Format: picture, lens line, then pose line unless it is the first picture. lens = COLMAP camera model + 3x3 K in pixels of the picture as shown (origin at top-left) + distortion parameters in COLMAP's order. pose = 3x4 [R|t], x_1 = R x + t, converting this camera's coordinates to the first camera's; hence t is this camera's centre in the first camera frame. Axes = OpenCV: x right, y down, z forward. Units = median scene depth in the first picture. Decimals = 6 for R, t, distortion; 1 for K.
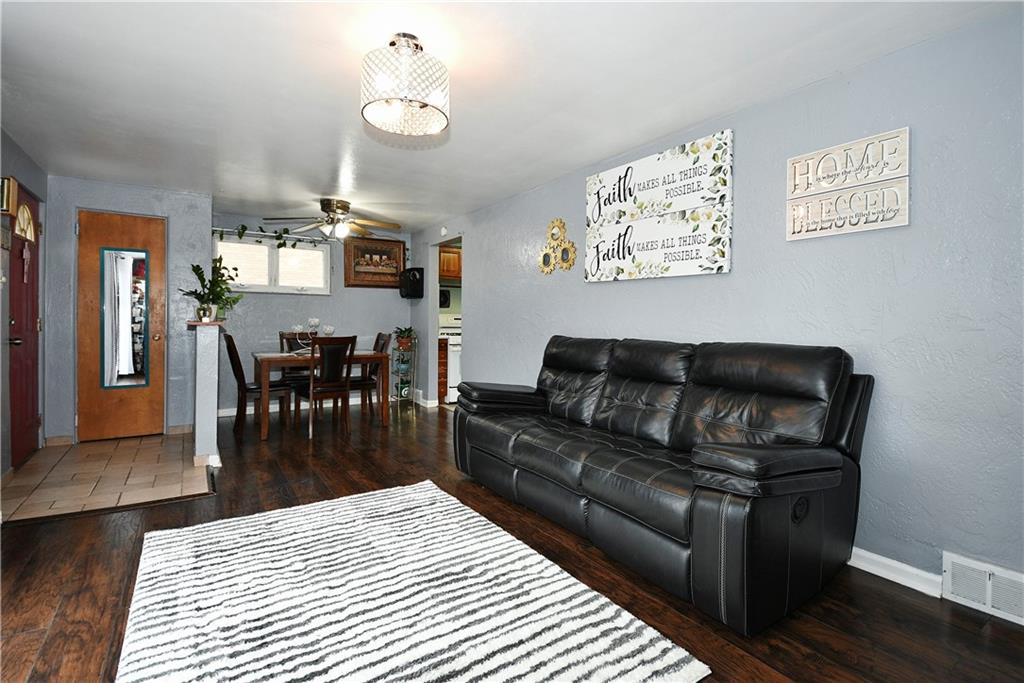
lens RADIAL K [[481.1, 0, 508.6], [0, 481.1, 315.3], [0, 0, 1]] dist [-0.009038, -0.000499]
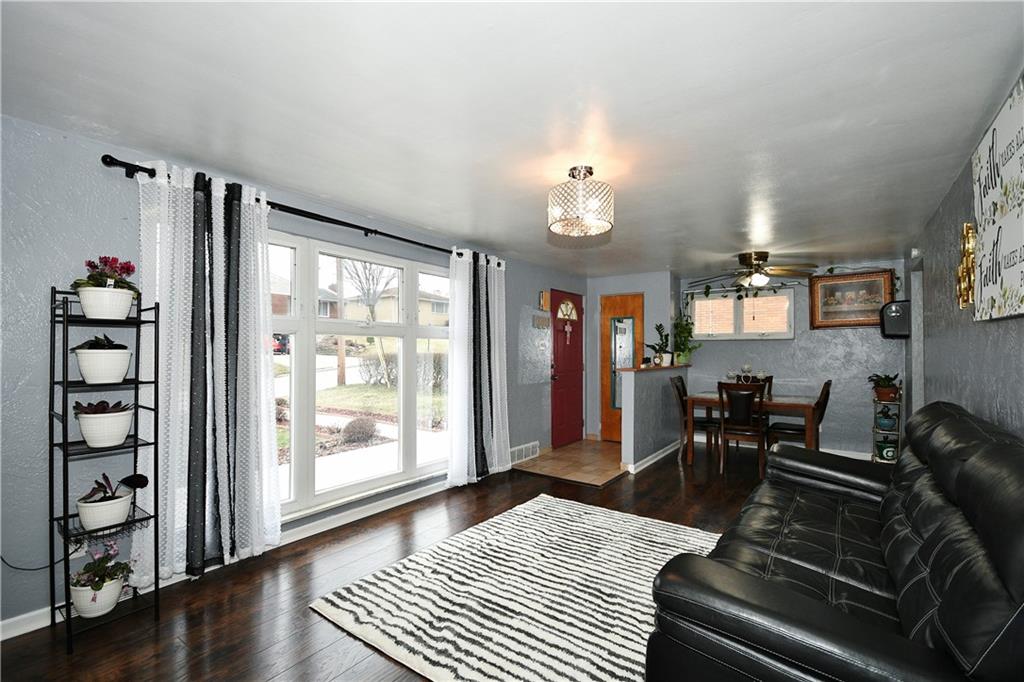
lens RADIAL K [[448.2, 0, 508.9], [0, 448.2, 337.9], [0, 0, 1]] dist [-0.018111, -0.000222]
pose [[0.330978, -0.037985, -0.942874, 0.642729], [0.016083, 0.999271, -0.034611, -0.047296], [0.943501, -0.003709, 0.331348, 0.296478]]
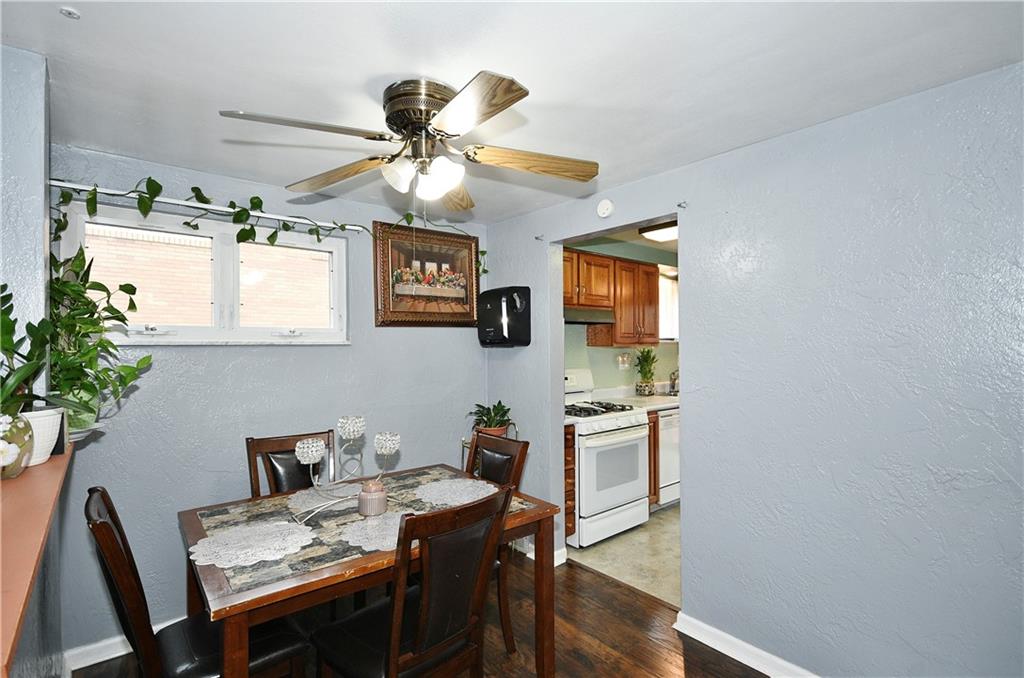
lens RADIAL K [[505.1, 0, 504.2], [0, 505.1, 333.4], [0, 0, 1]] dist [0.003145, 0.003246]
pose [[0.994505, -0.008779, 0.104323, -0.600426], [0.009824, 0.999907, -0.009506, -0.103232], [-0.104230, 0.010479, 0.994498, 1.078133]]
